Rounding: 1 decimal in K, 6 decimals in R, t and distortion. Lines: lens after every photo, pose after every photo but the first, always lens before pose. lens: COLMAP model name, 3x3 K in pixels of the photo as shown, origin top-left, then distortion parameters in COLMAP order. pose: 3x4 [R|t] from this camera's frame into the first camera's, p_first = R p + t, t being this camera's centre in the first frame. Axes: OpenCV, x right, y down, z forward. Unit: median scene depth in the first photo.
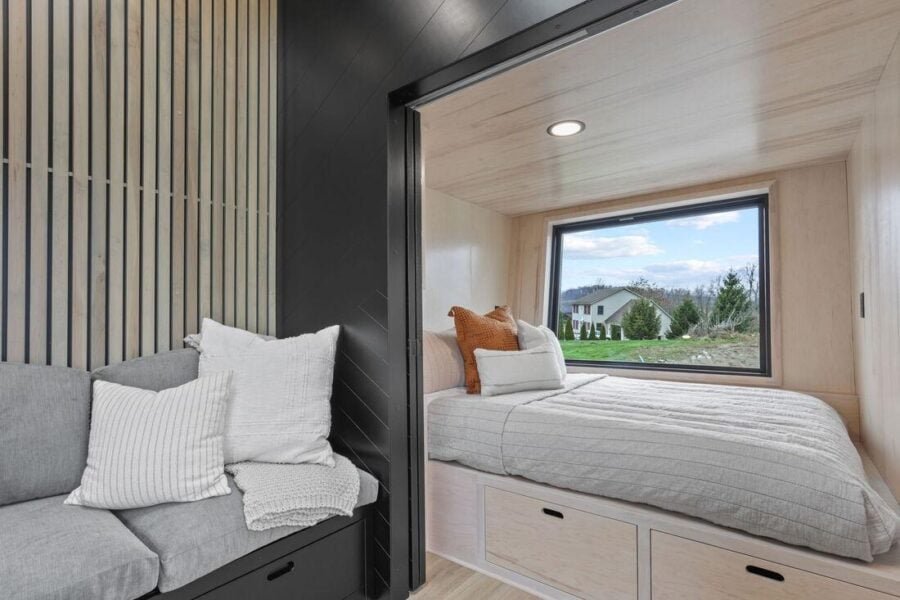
lens RADIAL K [[432.9, 0, 453.1], [0, 432.9, 317.9], [0, 0, 1]] dist [-0.019403, 0.000148]
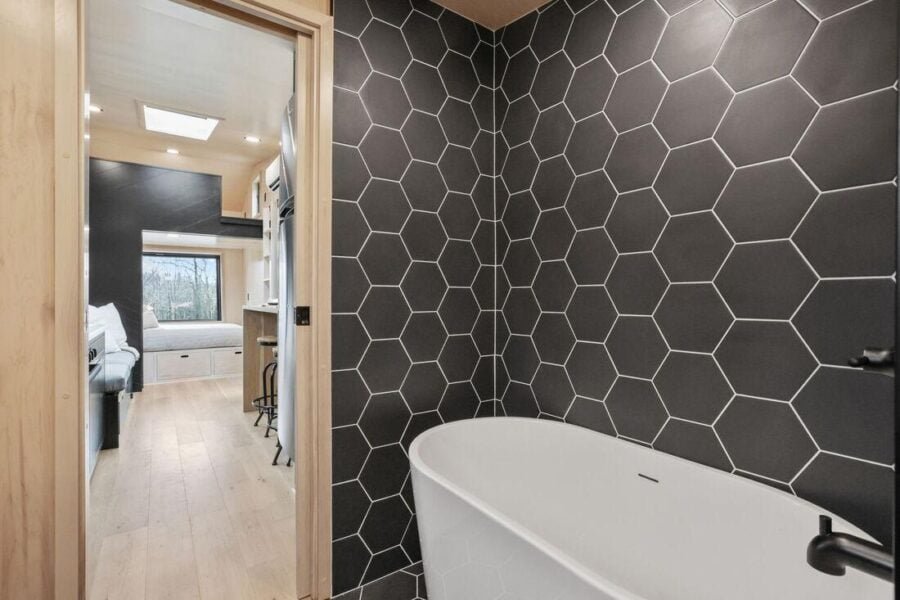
lens RADIAL K [[422.9, 0, 437.8], [0, 422.9, 297.2], [0, 0, 1]] dist [-0.003482, -0.000060]
pose [[0.317996, 0.008099, 0.948057, -0.191879], [-0.003054, 0.999967, -0.007519, -0.000406], [-0.948087, -0.000504, 0.318010, -0.164794]]
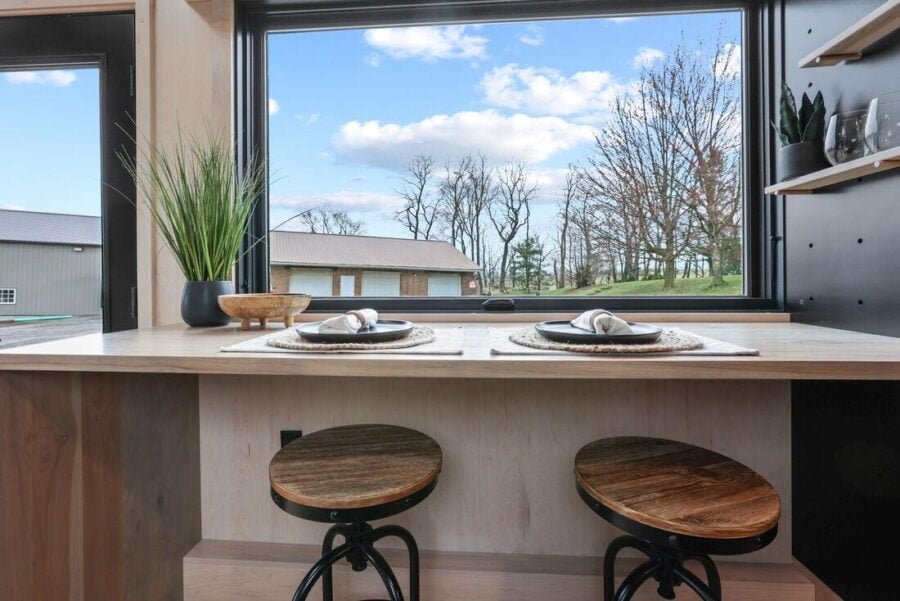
lens RADIAL K [[425.5, 0, 454.7], [0, 425.5, 283.1], [0, 0, 1]] dist [-0.019635, 0.000496]
pose [[-0.553109, 0.002878, 0.833104, -0.090619], [0.006443, 0.999979, 0.000823, -0.004508], [-0.833084, 0.005822, -0.553116, -0.028357]]
